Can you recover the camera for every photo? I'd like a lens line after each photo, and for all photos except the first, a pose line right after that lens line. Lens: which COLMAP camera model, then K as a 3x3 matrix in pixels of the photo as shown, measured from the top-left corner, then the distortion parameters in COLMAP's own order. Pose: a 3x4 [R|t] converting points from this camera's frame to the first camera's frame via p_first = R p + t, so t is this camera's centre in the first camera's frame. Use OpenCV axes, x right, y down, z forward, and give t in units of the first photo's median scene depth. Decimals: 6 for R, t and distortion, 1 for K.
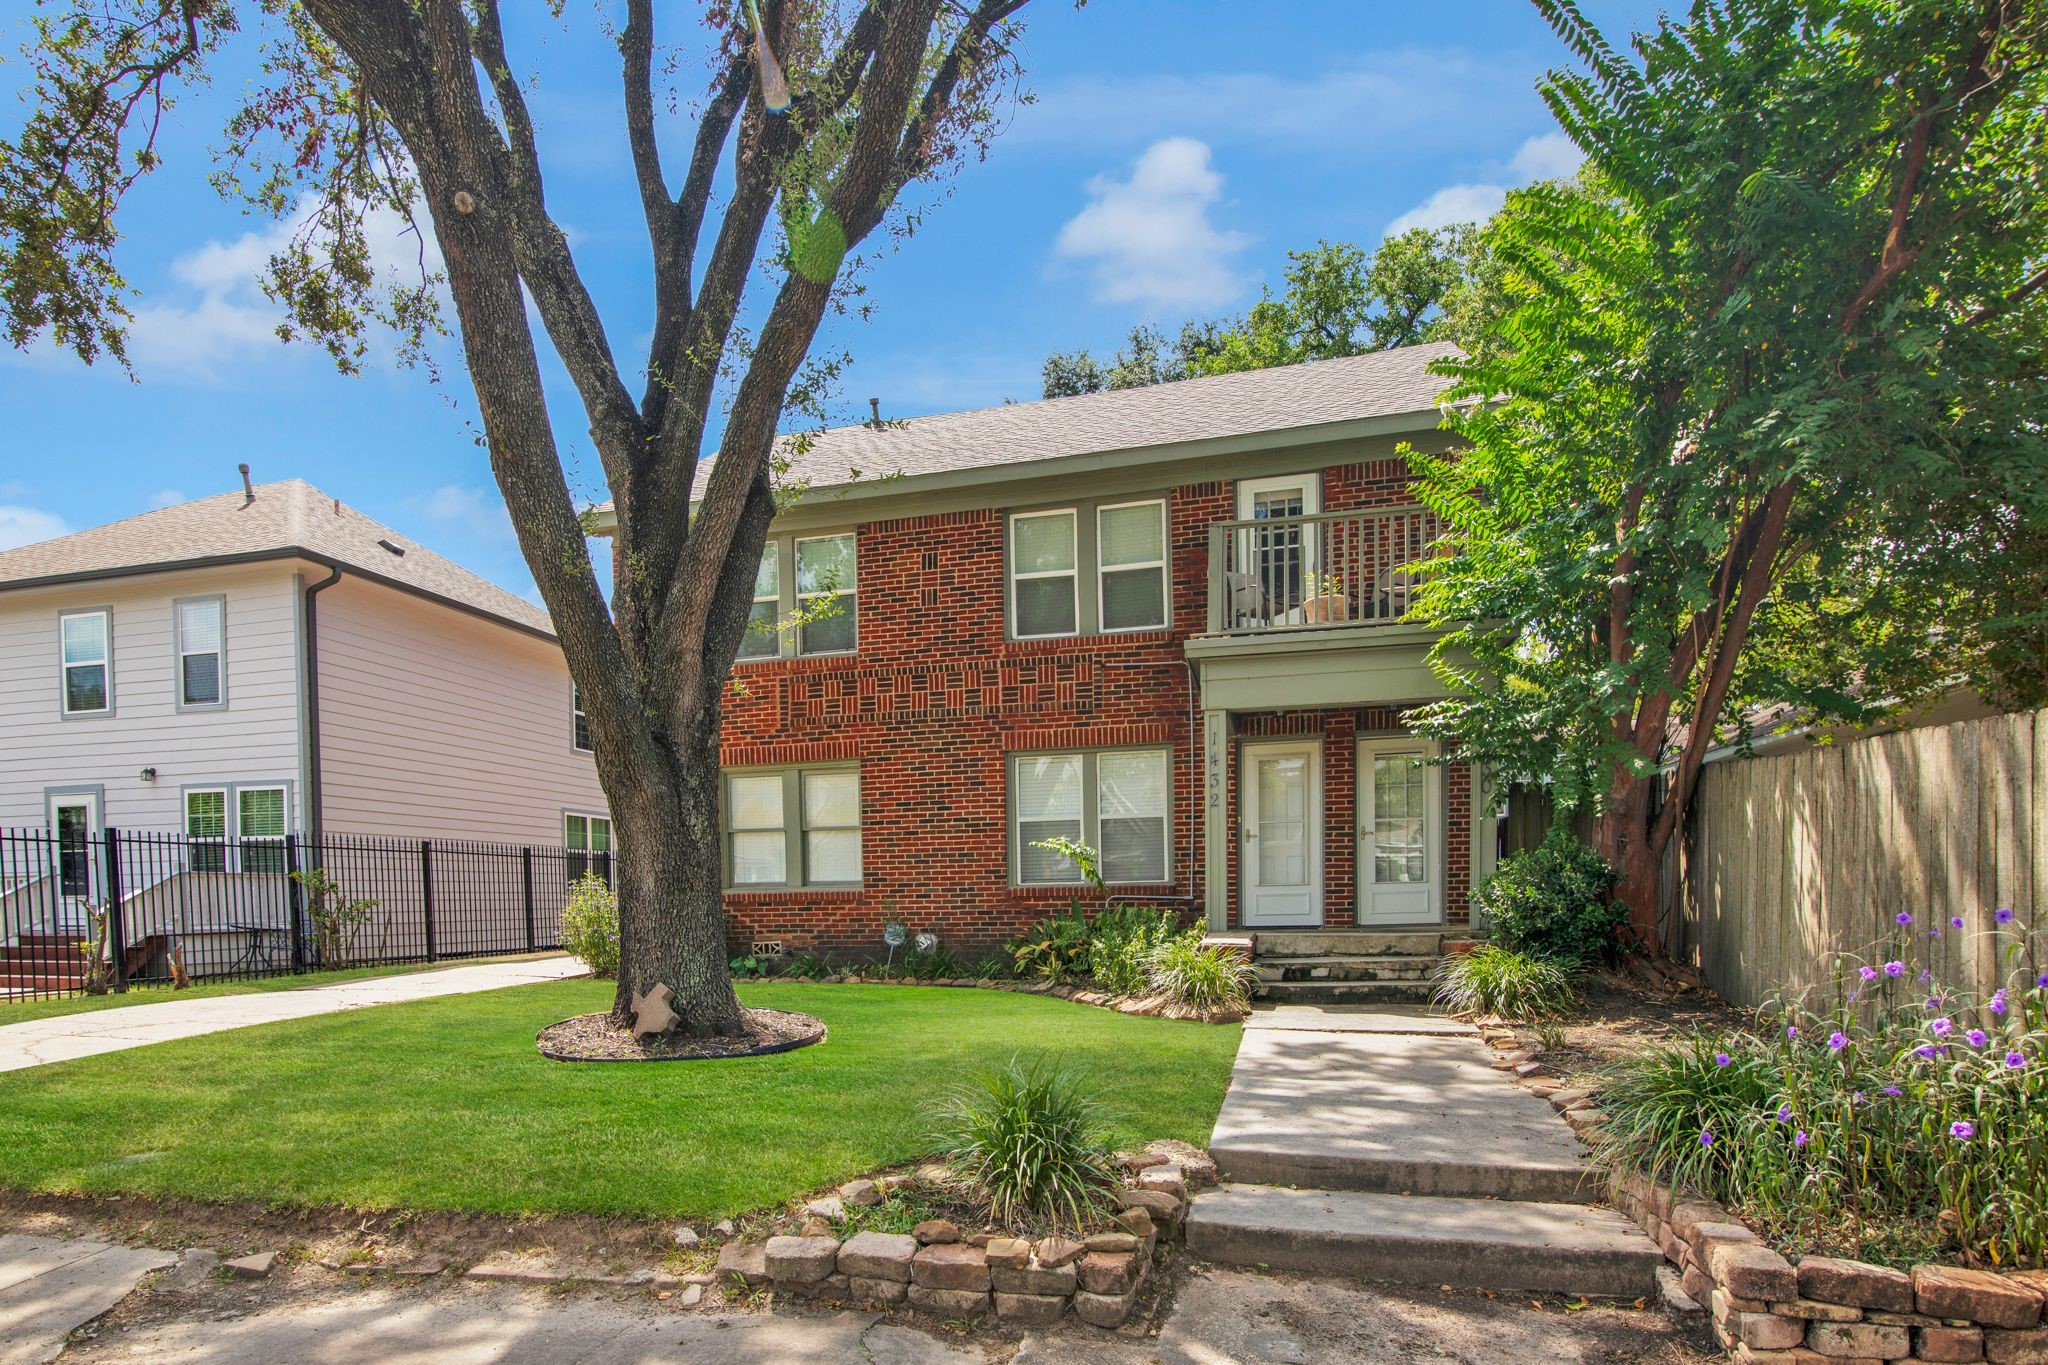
lens RADIAL K [[945.2, 0, 1024.8], [0, 945.2, 657.9], [0, 0, 1]] dist [-0.005463, -0.000816]
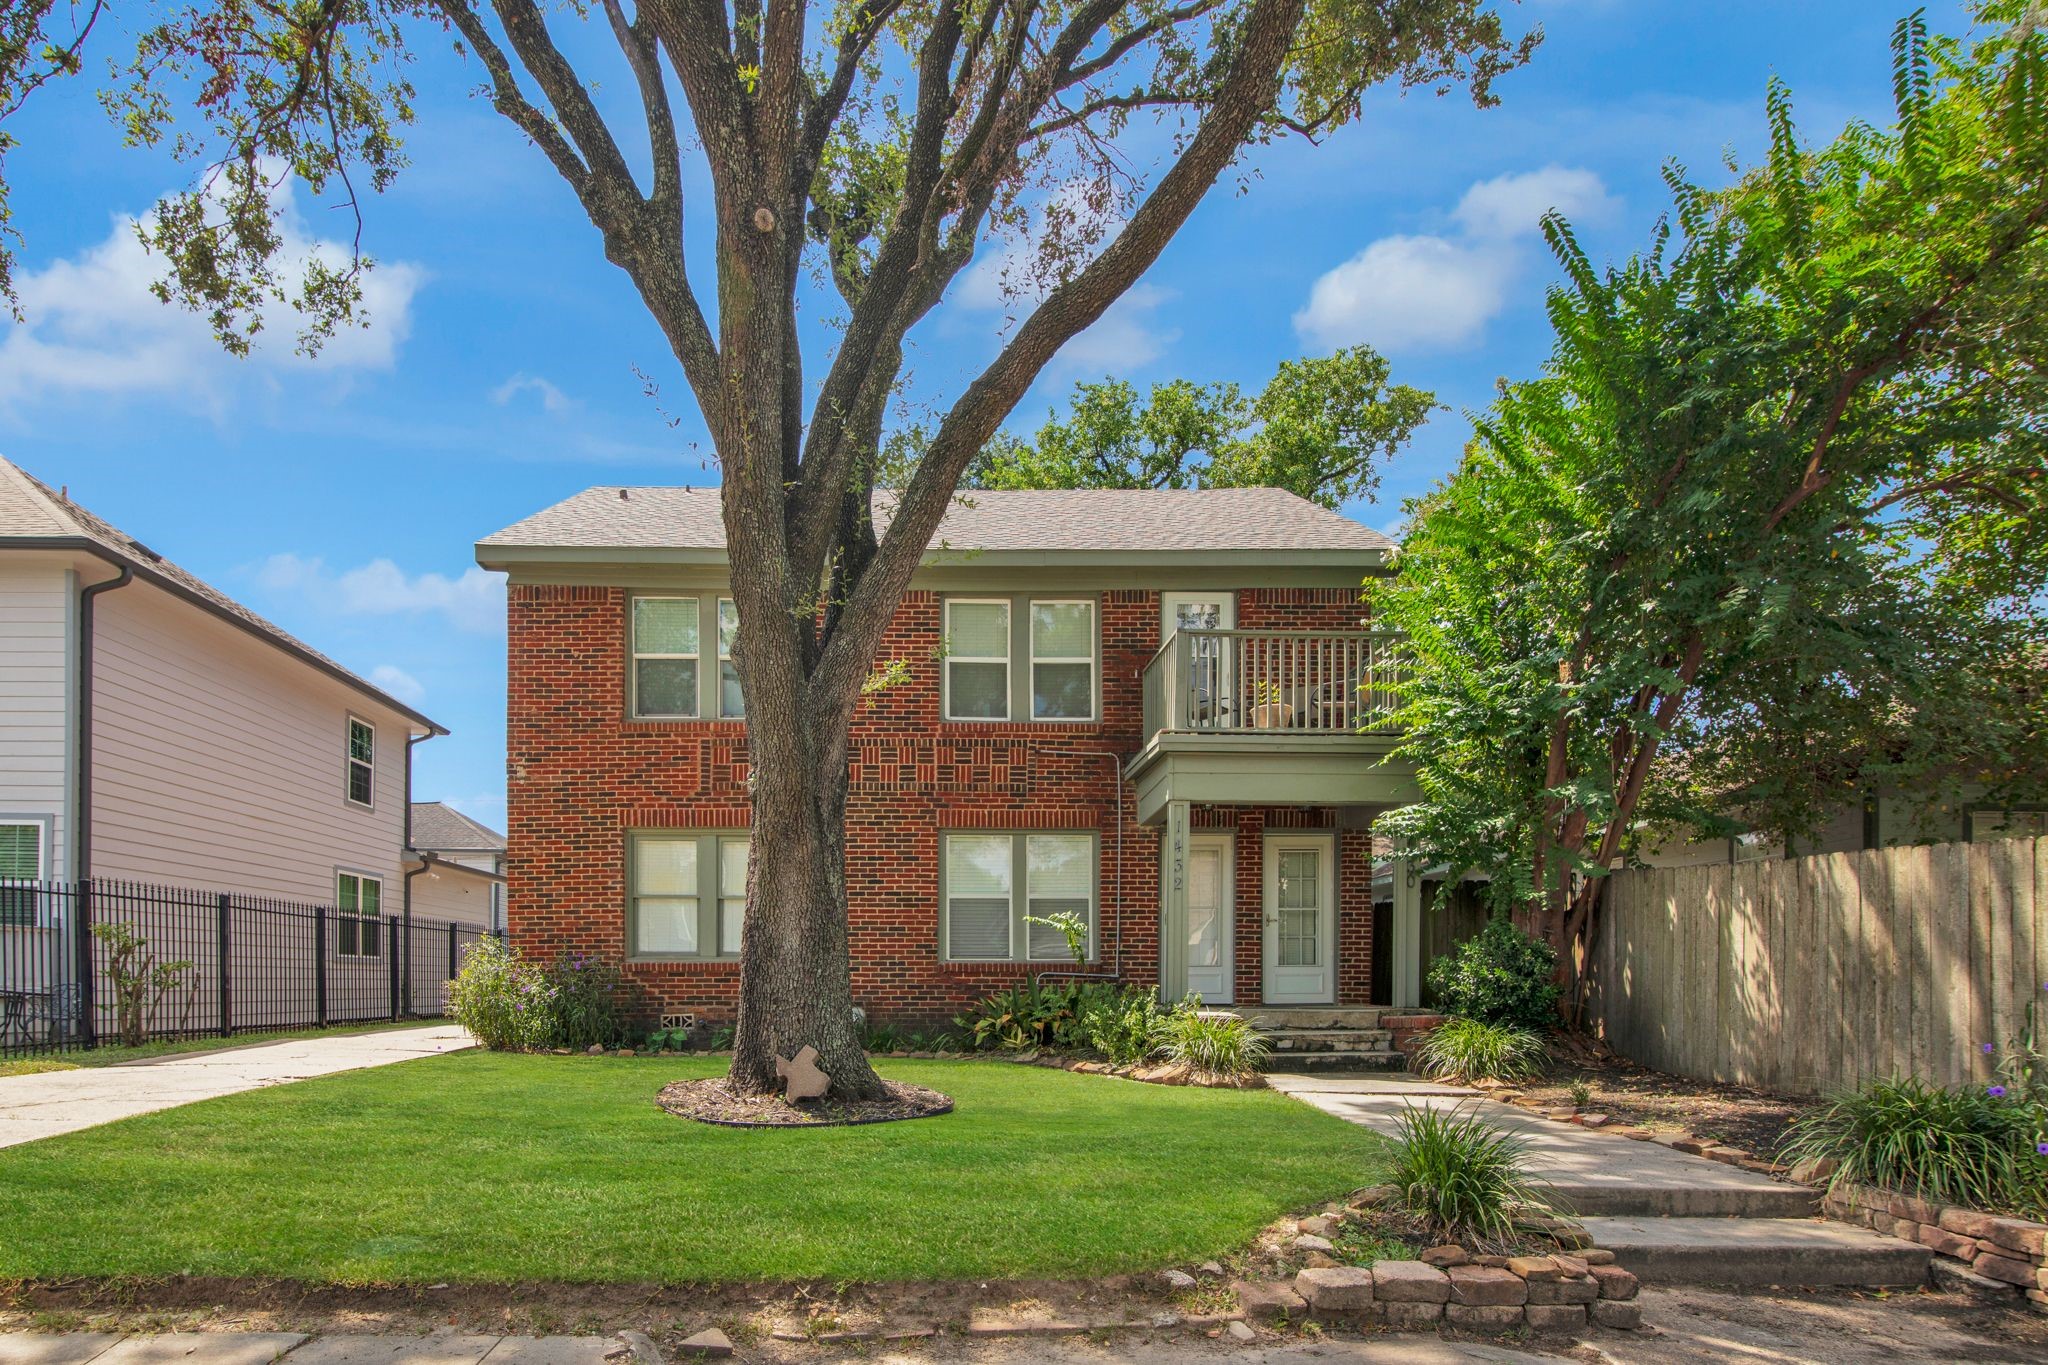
lens RADIAL K [[918.0, 0, 1023.7], [0, 918.0, 719.5], [0, 0, 1]] dist [0.000858, 0.000572]
pose [[0.969868, 0.084047, 0.228675, -0.191608], [-0.077230, 0.996265, -0.038615, 0.014951], [-0.231066, 0.019790, 0.972737, 0.014339]]
